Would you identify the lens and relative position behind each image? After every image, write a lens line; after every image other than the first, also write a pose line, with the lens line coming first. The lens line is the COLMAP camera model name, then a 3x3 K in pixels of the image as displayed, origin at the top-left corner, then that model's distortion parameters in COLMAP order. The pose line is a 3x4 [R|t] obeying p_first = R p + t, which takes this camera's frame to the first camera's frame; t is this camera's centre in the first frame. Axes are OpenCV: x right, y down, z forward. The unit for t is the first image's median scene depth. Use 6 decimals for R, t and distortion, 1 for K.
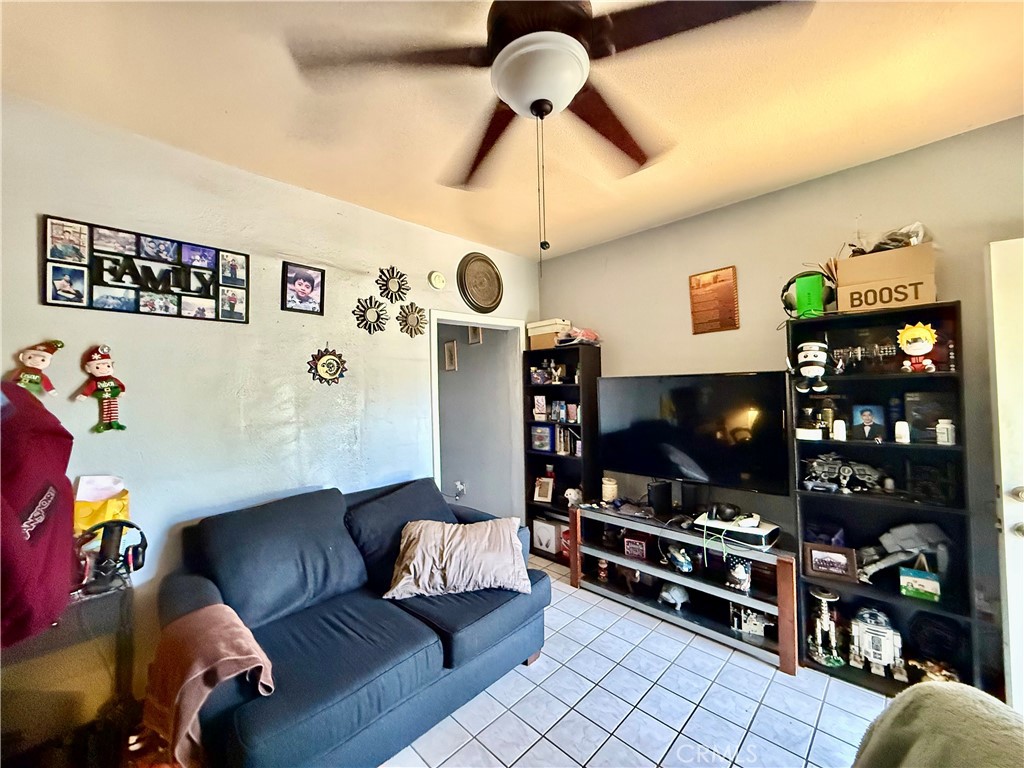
lens RADIAL K [[408.5, 0, 512.8], [0, 408.5, 382.2], [0, 0, 1]] dist [-0.000352, 0.000162]
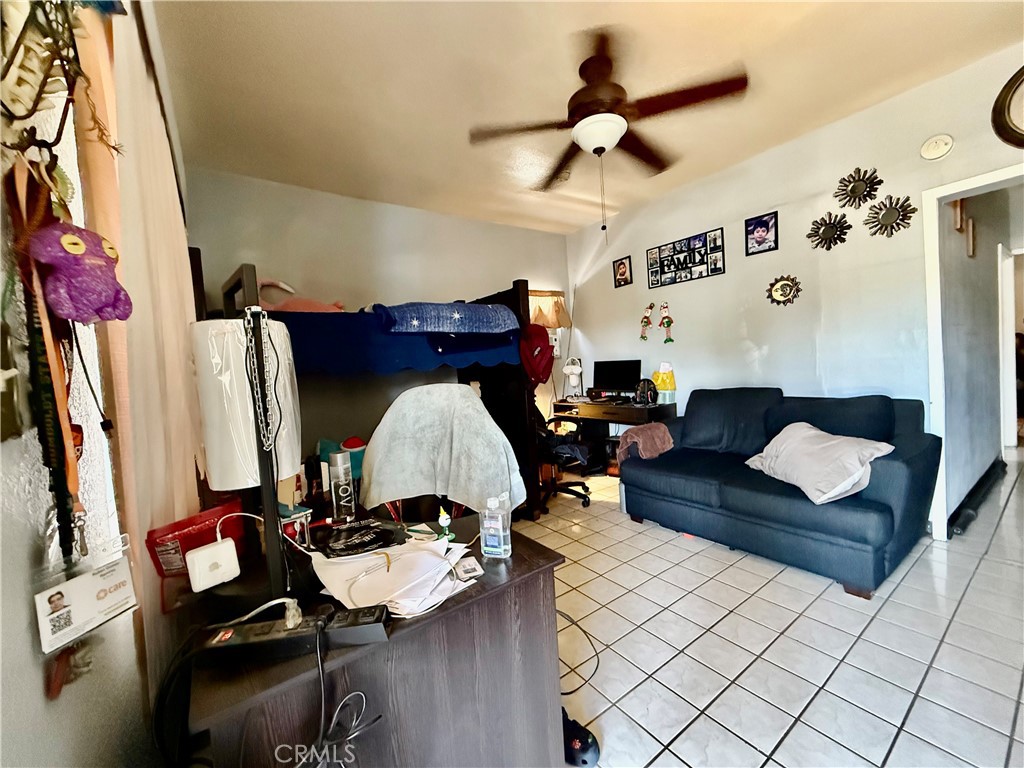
lens RADIAL K [[408.5, 0, 510.4], [0, 408.5, 381.3], [0, 0, 1]] dist [-0.000352, 0.000162]
pose [[-0.174059, 0.074747, -0.981894, 0.980793], [0.086926, 0.994389, 0.060289, 0.094109], [0.980891, -0.074858, -0.179580, 0.433576]]
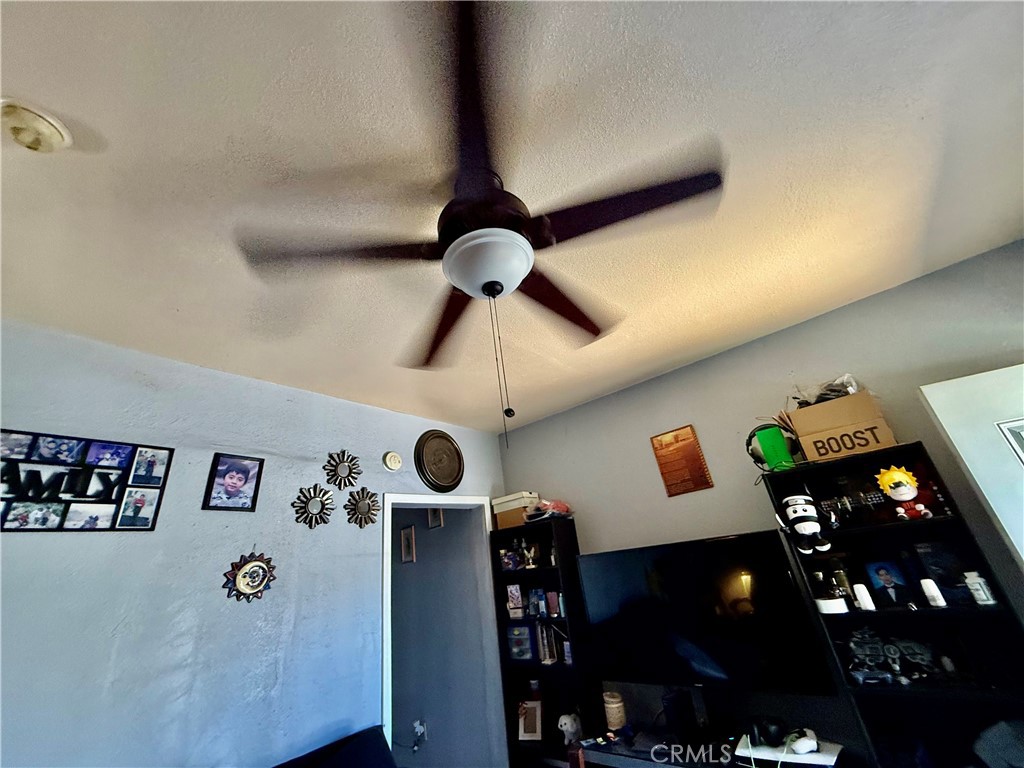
lens RADIAL K [[408.5, 0, 510.7], [0, 408.5, 385.4], [0, 0, 1]] dist [-0.000352, 0.000162]
pose [[0.993259, -0.057249, 0.100788, -0.002067], [0.092750, 0.914053, -0.394847, -0.018764], [-0.069521, 0.401534, 0.913202, 0.080990]]
